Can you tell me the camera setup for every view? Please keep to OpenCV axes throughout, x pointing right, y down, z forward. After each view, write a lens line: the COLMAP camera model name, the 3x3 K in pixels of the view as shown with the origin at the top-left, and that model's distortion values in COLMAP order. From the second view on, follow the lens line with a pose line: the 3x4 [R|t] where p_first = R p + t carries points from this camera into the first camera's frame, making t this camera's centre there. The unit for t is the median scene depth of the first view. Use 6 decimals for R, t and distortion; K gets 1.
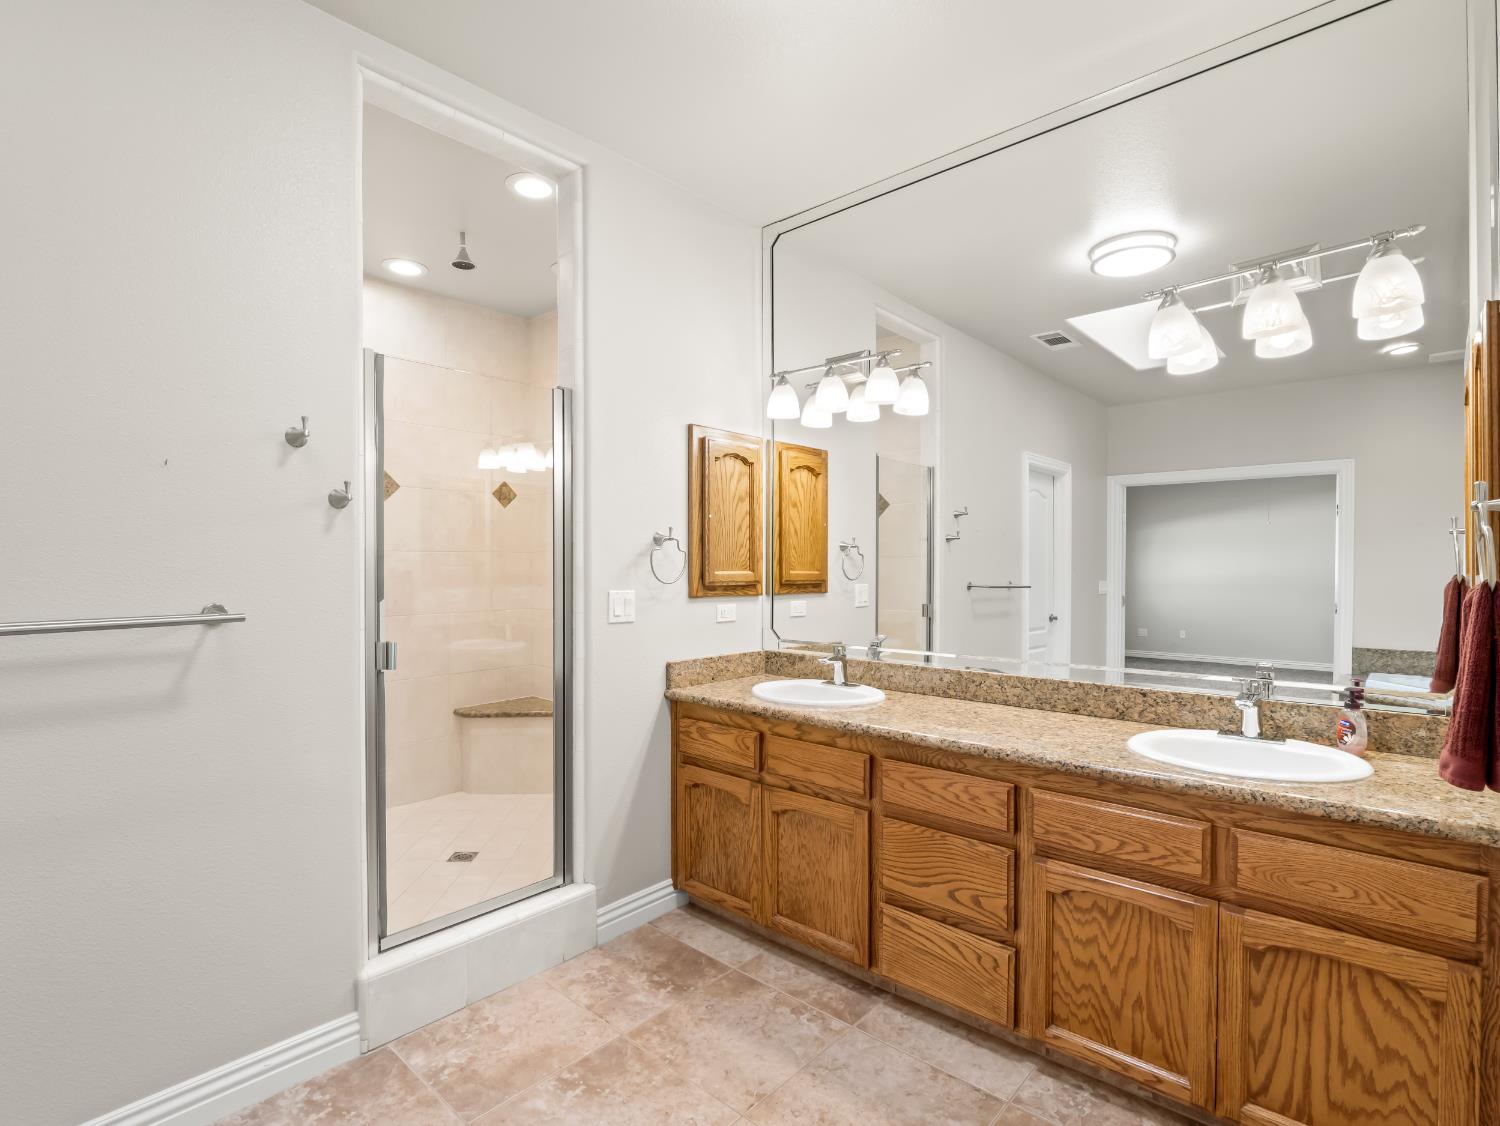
lens RADIAL K [[737.8, 0, 757.5], [0, 737.8, 572.0], [0, 0, 1]] dist [-0.017491, -0.001376]
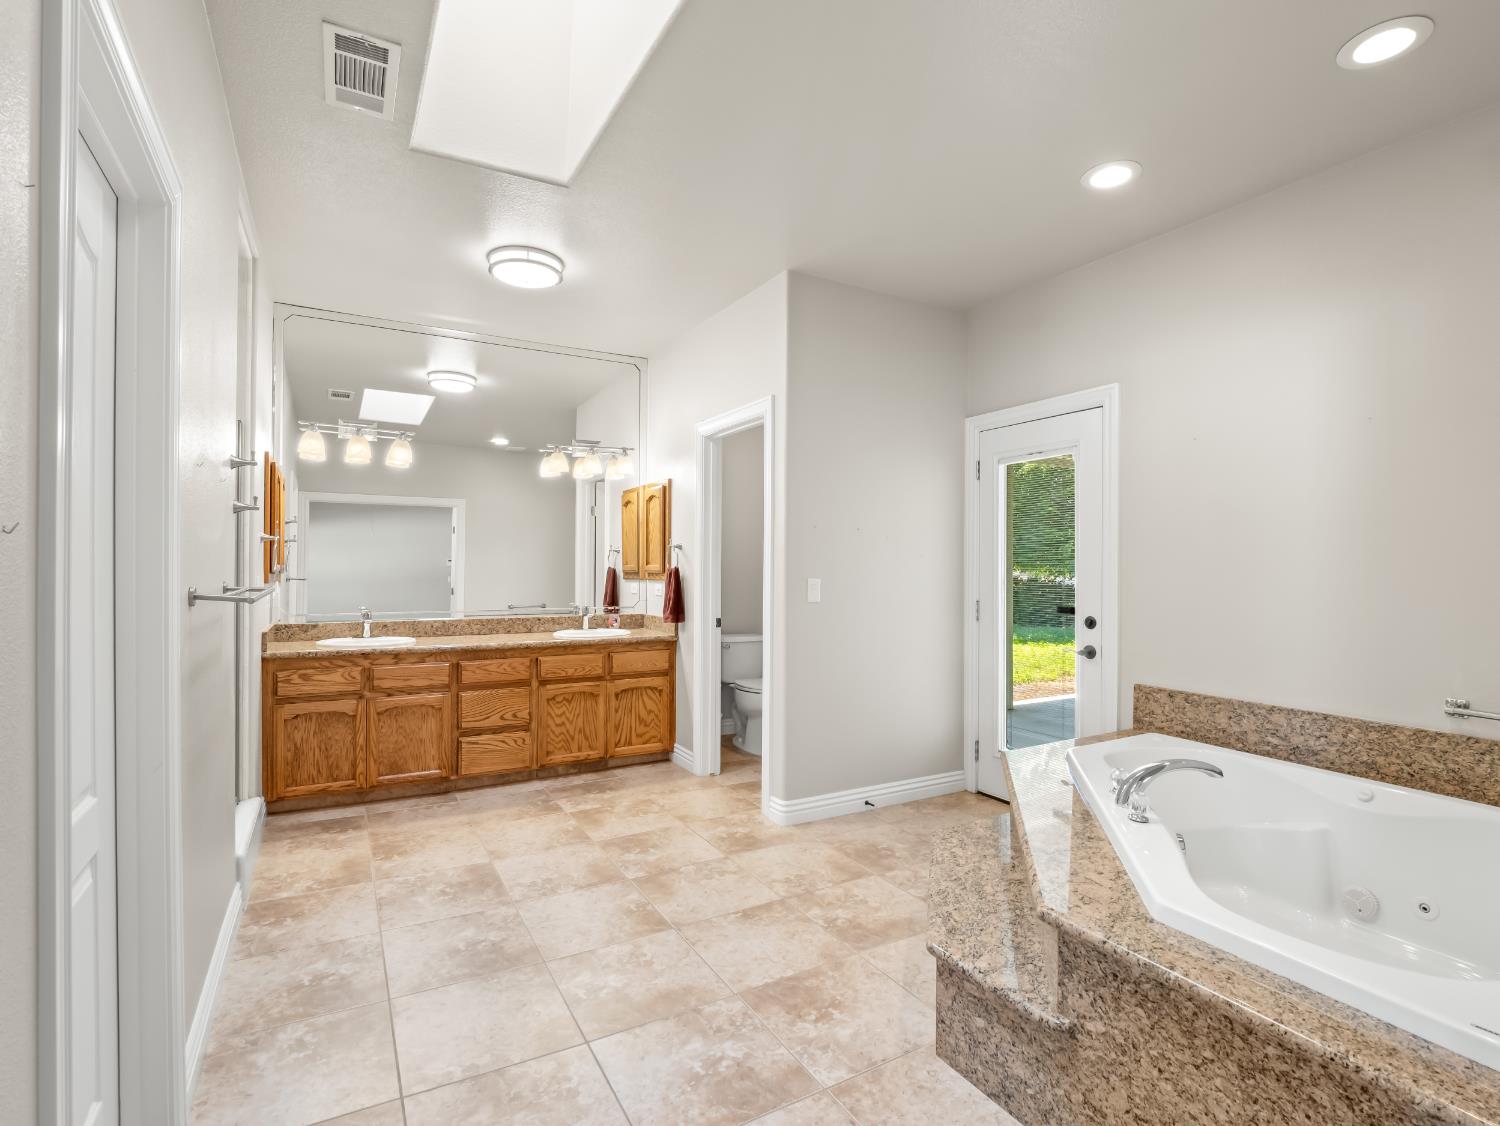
lens RADIAL K [[737.8, 0, 742.7], [0, 737.8, 568.7], [0, 0, 1]] dist [-0.017491, -0.001376]
pose [[0.322566, 0.001038, 0.946547, -1.420135], [0.003635, 0.999991, -0.002336, 0.019899], [-0.946540, 0.004194, 0.322559, -0.315504]]
